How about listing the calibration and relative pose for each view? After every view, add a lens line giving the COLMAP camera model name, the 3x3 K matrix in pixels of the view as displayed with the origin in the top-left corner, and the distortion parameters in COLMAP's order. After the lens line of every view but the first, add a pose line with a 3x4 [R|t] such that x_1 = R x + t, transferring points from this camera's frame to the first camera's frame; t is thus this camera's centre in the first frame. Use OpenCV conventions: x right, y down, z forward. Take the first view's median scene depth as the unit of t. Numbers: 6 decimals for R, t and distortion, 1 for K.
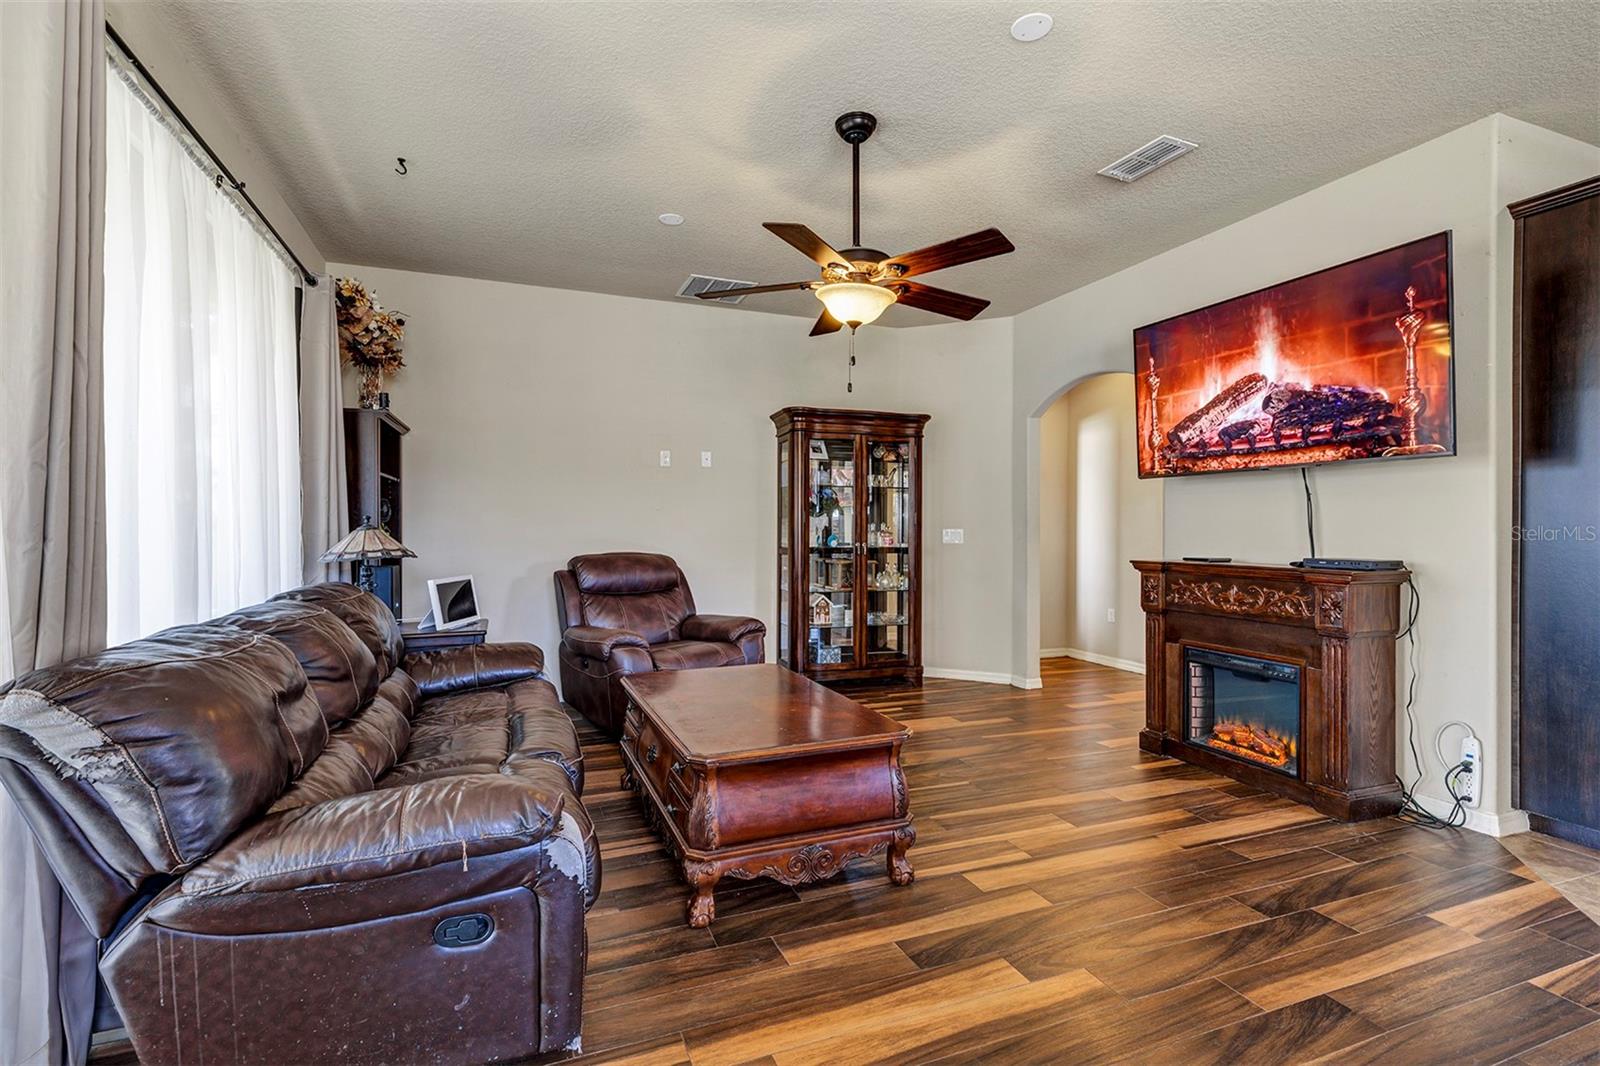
lens RADIAL K [[728.9, 0, 795.0], [0, 728.9, 528.4], [0, 0, 1]] dist [0.007870, 0.000093]
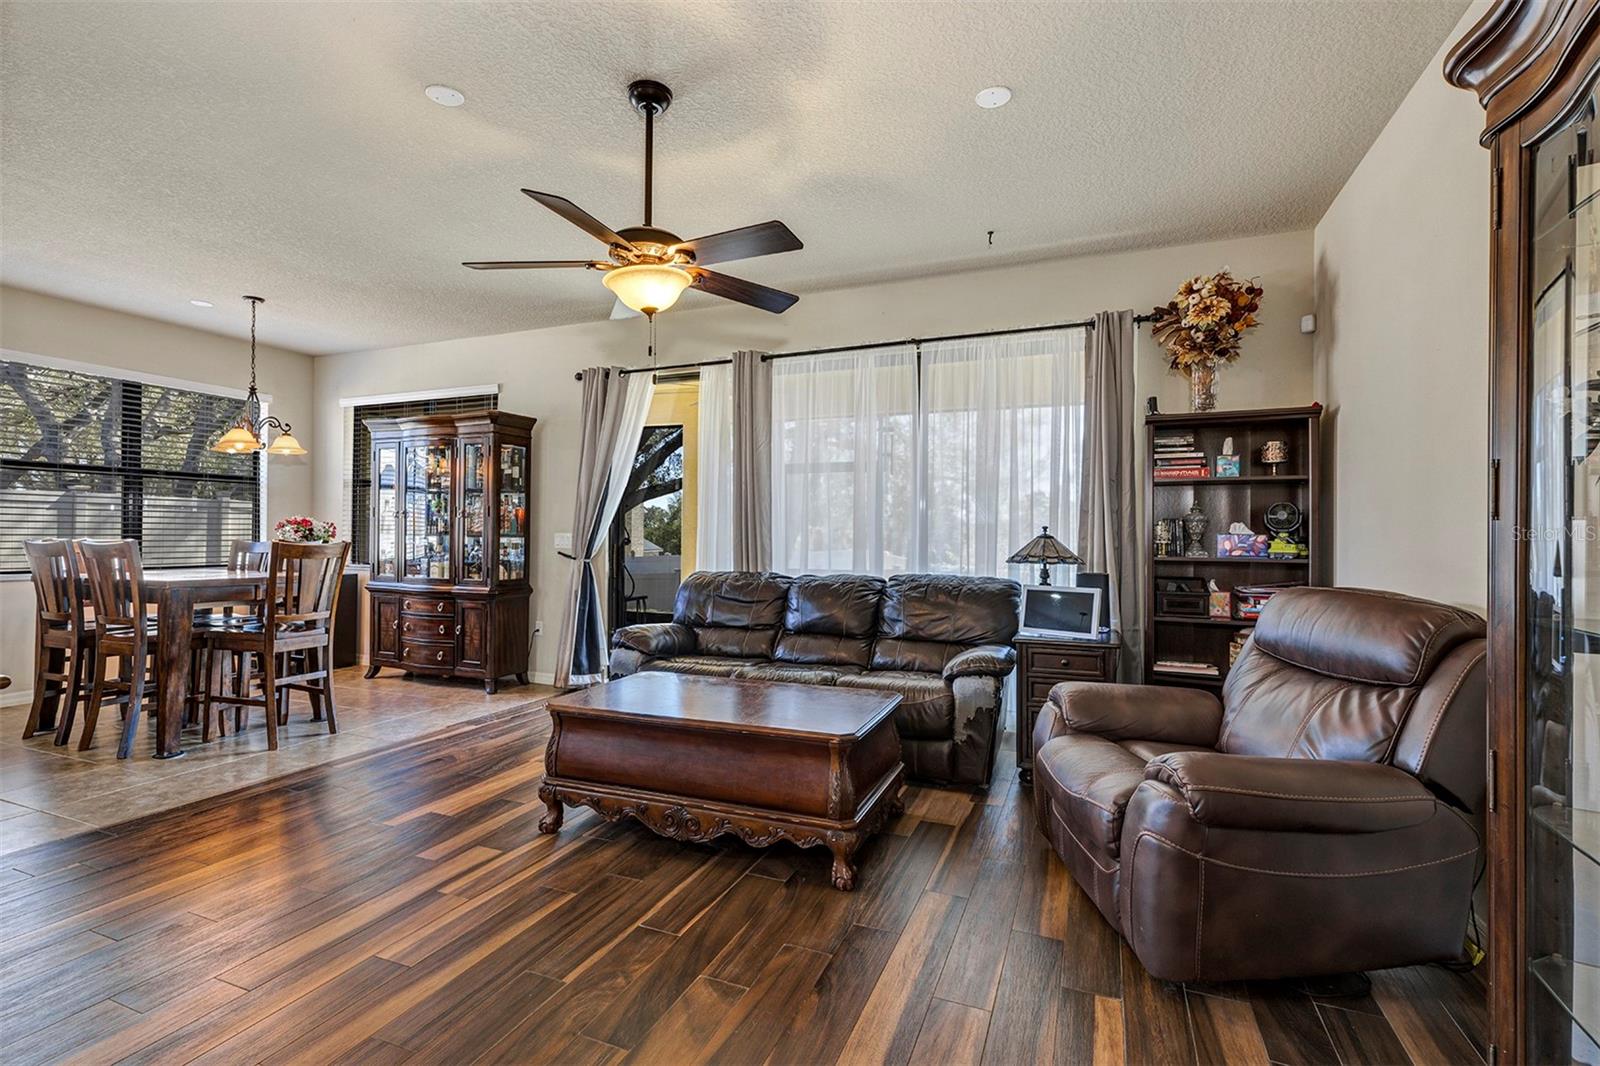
lens RADIAL K [[734.7, 0, 803.3], [0, 734.7, 534.2], [0, 0, 1]] dist [0.010680, 0.000614]
pose [[-0.689077, -0.001680, -0.724687, 0.525346], [-0.004494, 0.999988, 0.001955, -0.006291], [0.724675, 0.004603, -0.689076, 1.520026]]
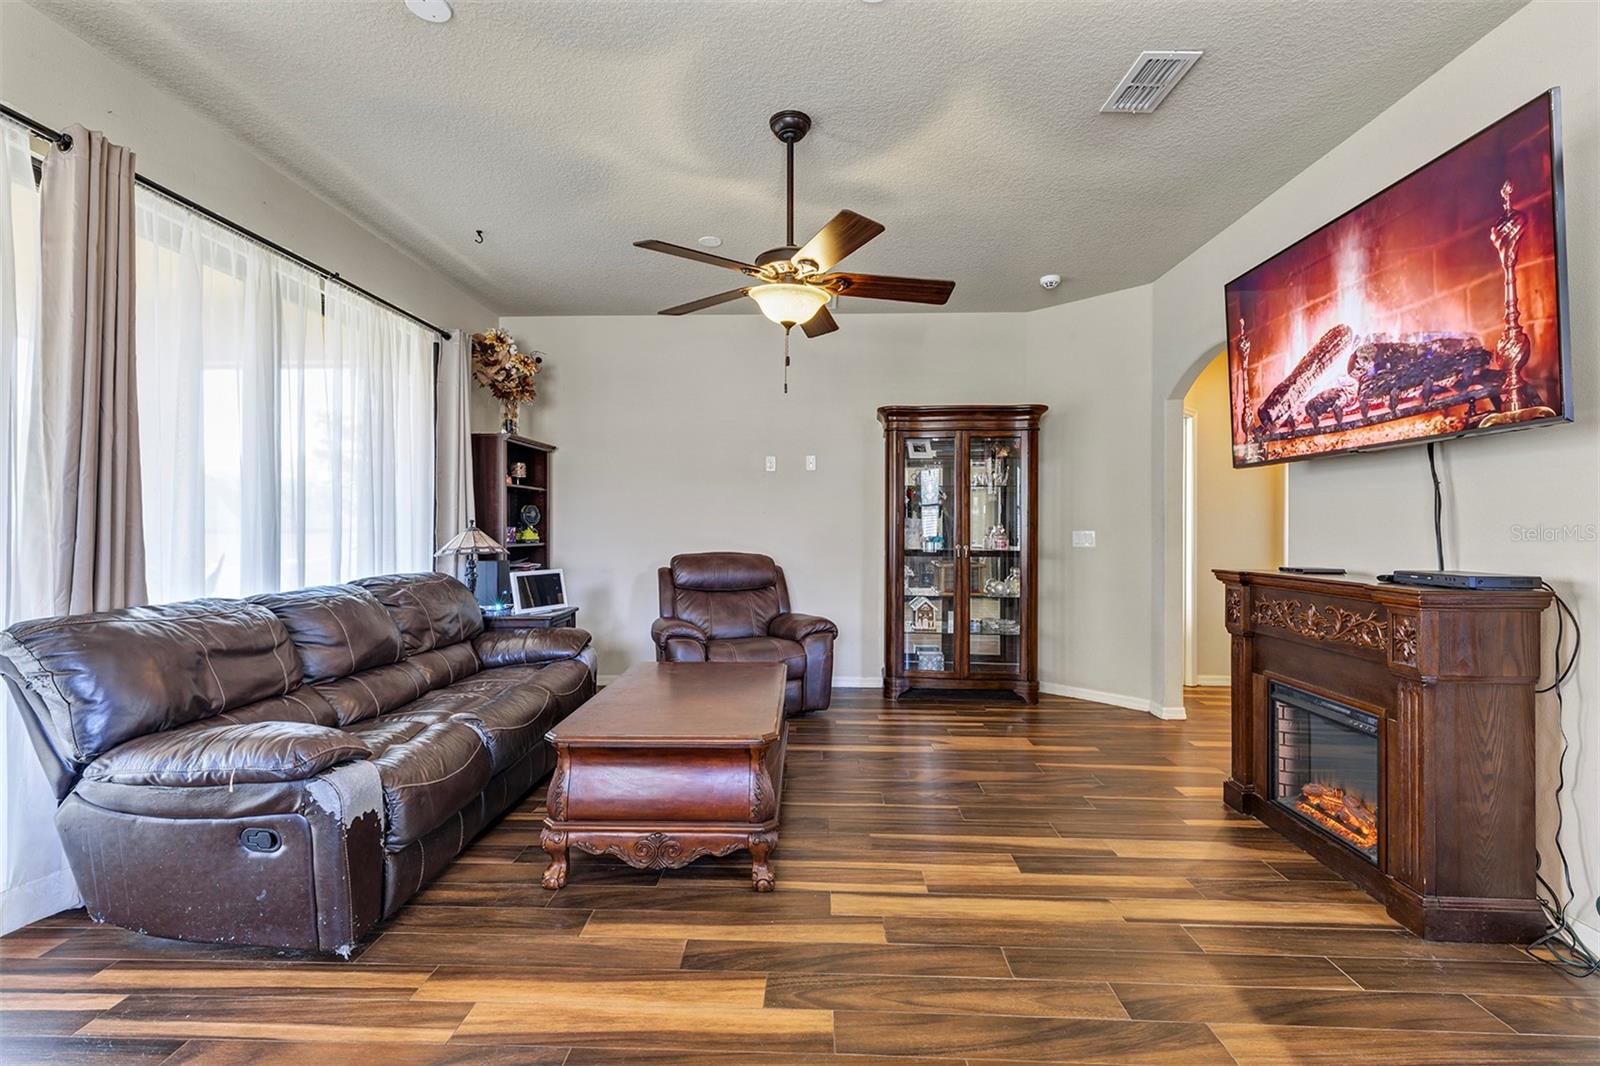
lens RADIAL K [[721.6, 0, 793.6], [0, 721.6, 529.4], [0, 0, 1]] dist [0.006809, -0.000005]
pose [[0.917968, -0.000523, -0.396654, 0.404893], [0.000076, 0.999999, -0.001142, 0.000169], [0.396654, 0.001018, 0.917968, 0.085120]]
